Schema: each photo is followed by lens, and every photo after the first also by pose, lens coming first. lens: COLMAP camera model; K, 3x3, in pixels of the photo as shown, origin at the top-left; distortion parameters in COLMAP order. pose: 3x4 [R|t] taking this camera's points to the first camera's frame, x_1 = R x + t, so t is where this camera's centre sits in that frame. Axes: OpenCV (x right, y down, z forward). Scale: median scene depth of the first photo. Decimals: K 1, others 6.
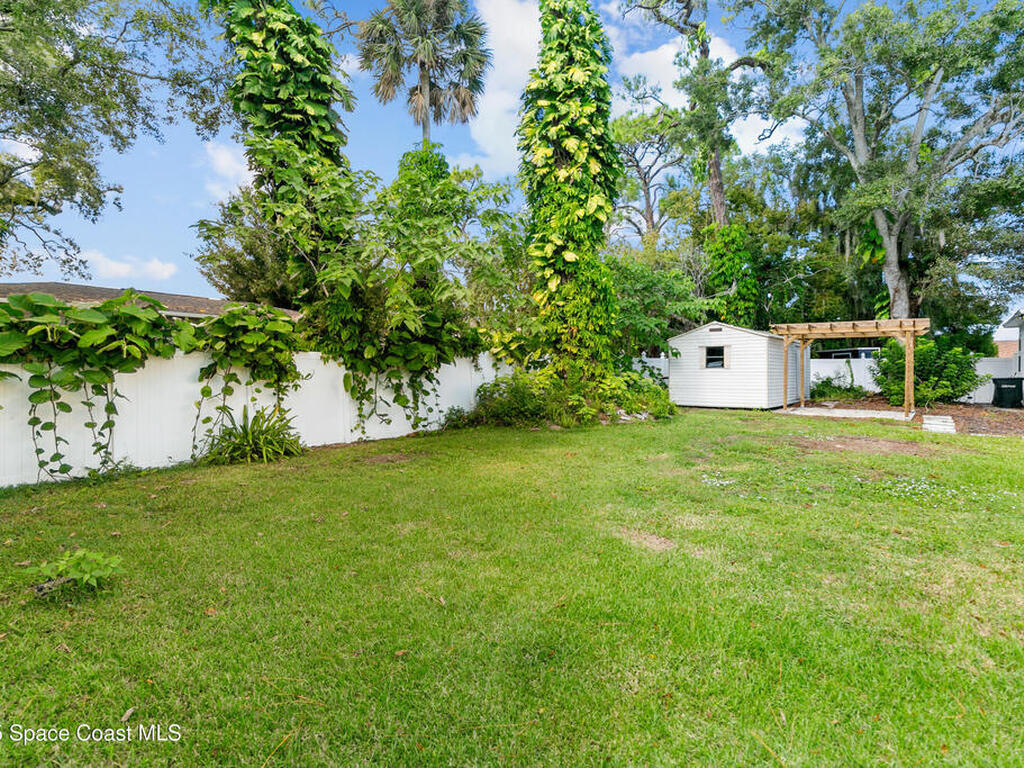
lens RADIAL K [[472.9, 0, 511.4], [0, 472.9, 359.8], [0, 0, 1]] dist [0.000232, -0.000007]
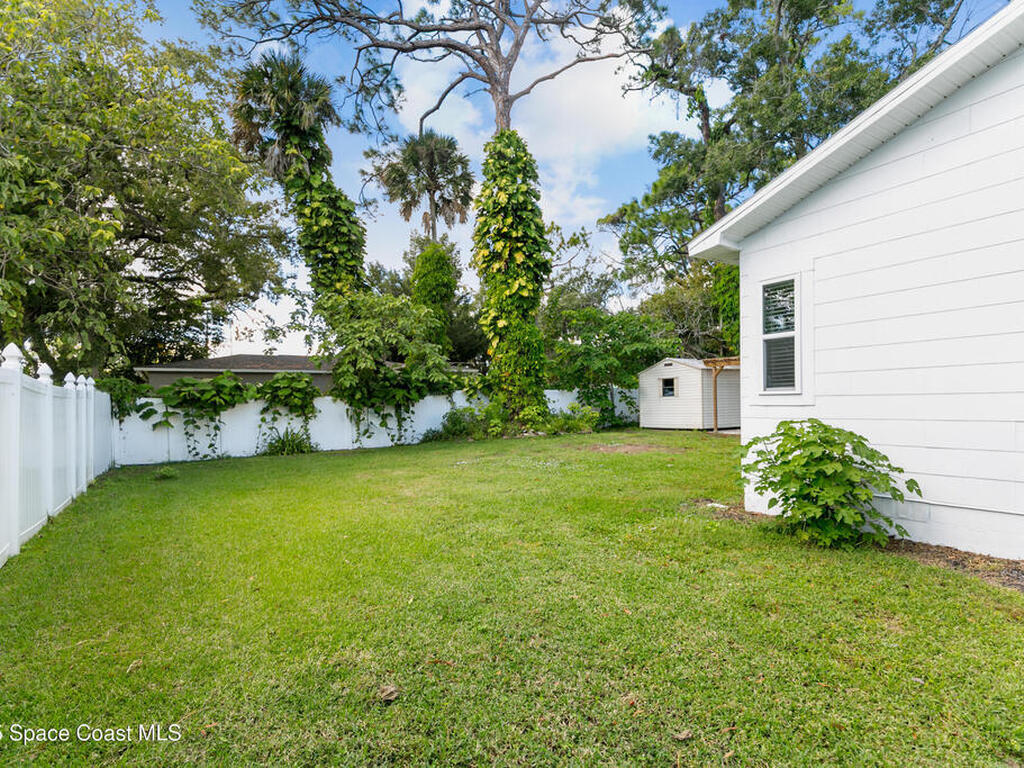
lens RADIAL K [[457.1, 0, 513.7], [0, 457.1, 387.9], [0, 0, 1]] dist [0.001776, 0.000199]
pose [[0.958155, -0.032761, -0.284371, 0.677057], [0.031797, 0.999462, -0.008006, -0.012963], [0.284480, -0.001371, 0.958681, -0.398805]]
